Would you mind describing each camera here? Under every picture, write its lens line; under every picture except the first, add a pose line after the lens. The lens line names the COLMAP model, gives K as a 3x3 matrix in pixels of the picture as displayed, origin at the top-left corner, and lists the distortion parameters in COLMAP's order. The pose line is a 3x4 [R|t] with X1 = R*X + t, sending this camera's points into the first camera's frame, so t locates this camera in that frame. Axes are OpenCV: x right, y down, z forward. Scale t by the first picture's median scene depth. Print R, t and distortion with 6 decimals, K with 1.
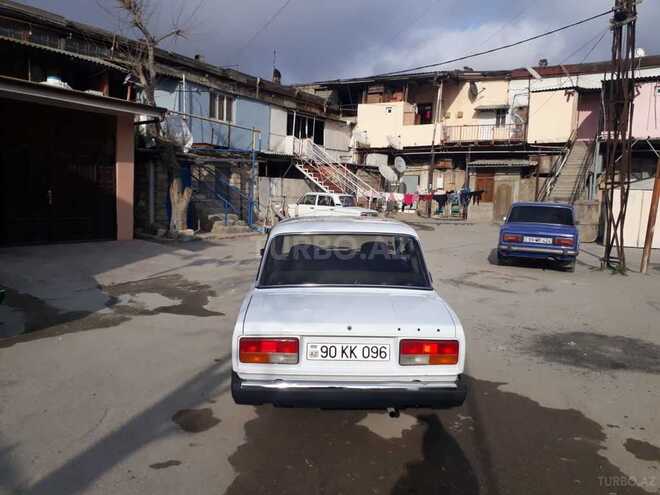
lens RADIAL K [[529.4, 0, 327.5], [0, 529.4, 246.1], [0, 0, 1]] dist [0.047223, -0.046381]
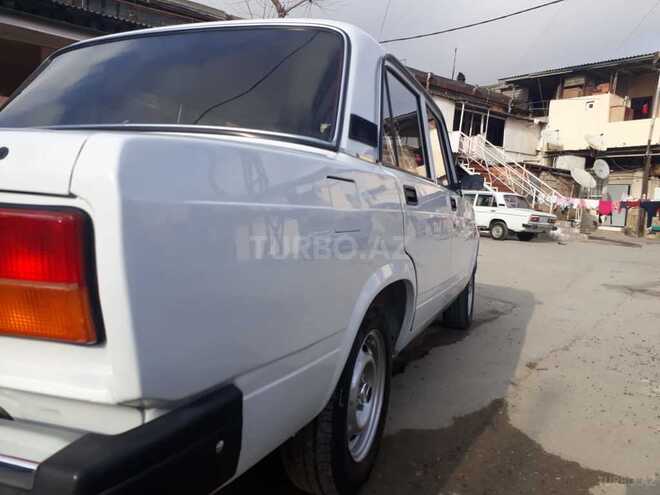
lens RADIAL K [[532.2, 0, 329.1], [0, 532.2, 241.5], [0, 0, 1]] dist [0.032247, -0.014037]
pose [[0.934708, 0.046524, -0.352358, 0.045385], [-0.065583, 0.996948, -0.042340, 0.021608], [0.349313, 0.062684, 0.934907, 0.099253]]
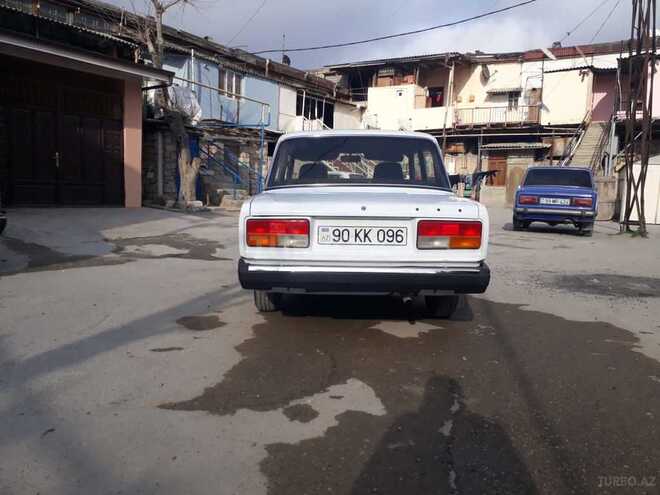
lens RADIAL K [[529.4, 0, 327.5], [0, 529.4, 246.1], [0, 0, 1]] dist [0.047223, -0.046381]
pose [[0.999829, -0.001075, -0.018475, -0.000542], [0.001206, 0.999974, 0.007076, 0.024102], [0.018467, -0.007097, 0.999804, 0.007900]]
